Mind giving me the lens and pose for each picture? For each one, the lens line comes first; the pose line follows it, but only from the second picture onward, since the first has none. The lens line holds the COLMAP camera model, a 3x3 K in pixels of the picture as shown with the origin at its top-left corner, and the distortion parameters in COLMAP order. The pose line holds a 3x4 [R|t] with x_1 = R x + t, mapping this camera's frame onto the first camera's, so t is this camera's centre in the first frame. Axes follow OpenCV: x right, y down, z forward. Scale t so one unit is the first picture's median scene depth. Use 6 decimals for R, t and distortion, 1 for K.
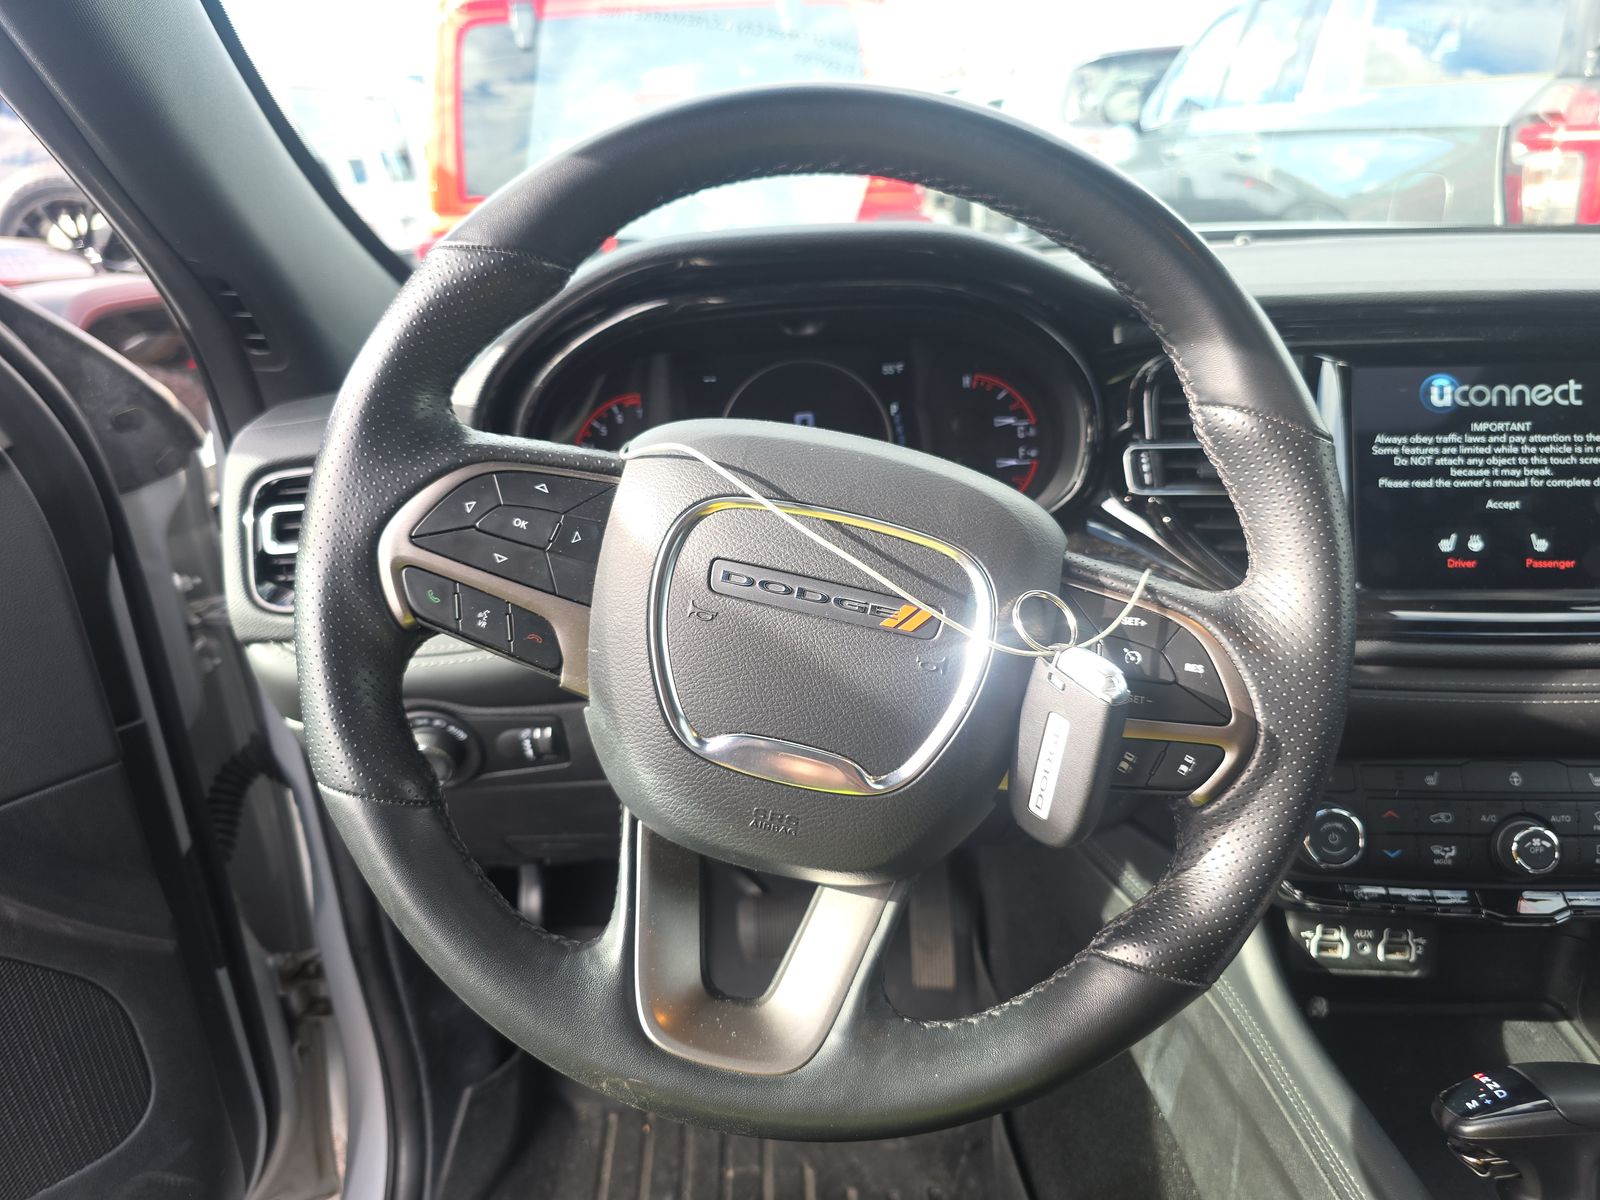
lens RADIAL K [[1071.5, 0, 797.0], [0, 1071.5, 597.7], [0, 0, 1]] dist [0.018208, -0.028085]
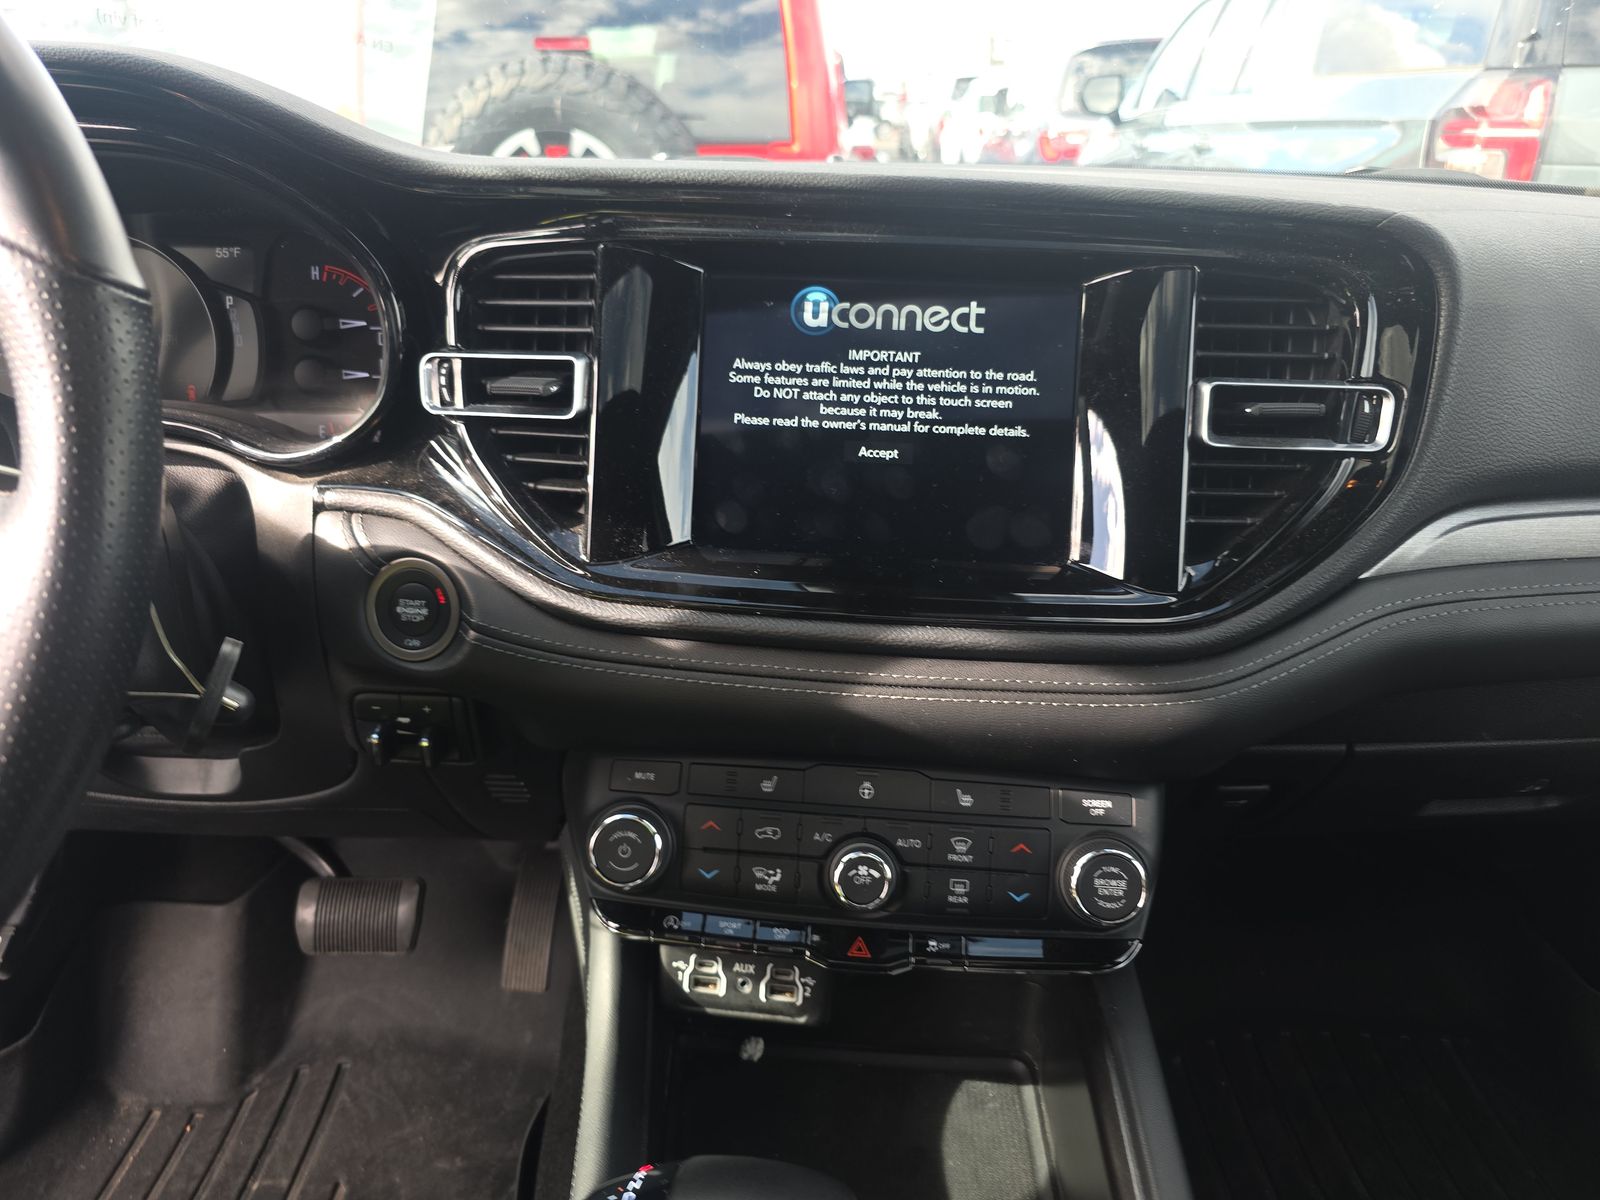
lens RADIAL K [[1071.5, 0, 807.7], [0, 1071.5, 611.0], [0, 0, 1]] dist [0.018208, -0.028085]
pose [[0.998353, 0.057374, -0.000677, 0.606516], [-0.057348, 0.998137, 0.020824, 0.018232], [0.001871, -0.020751, 0.999783, 0.190233]]
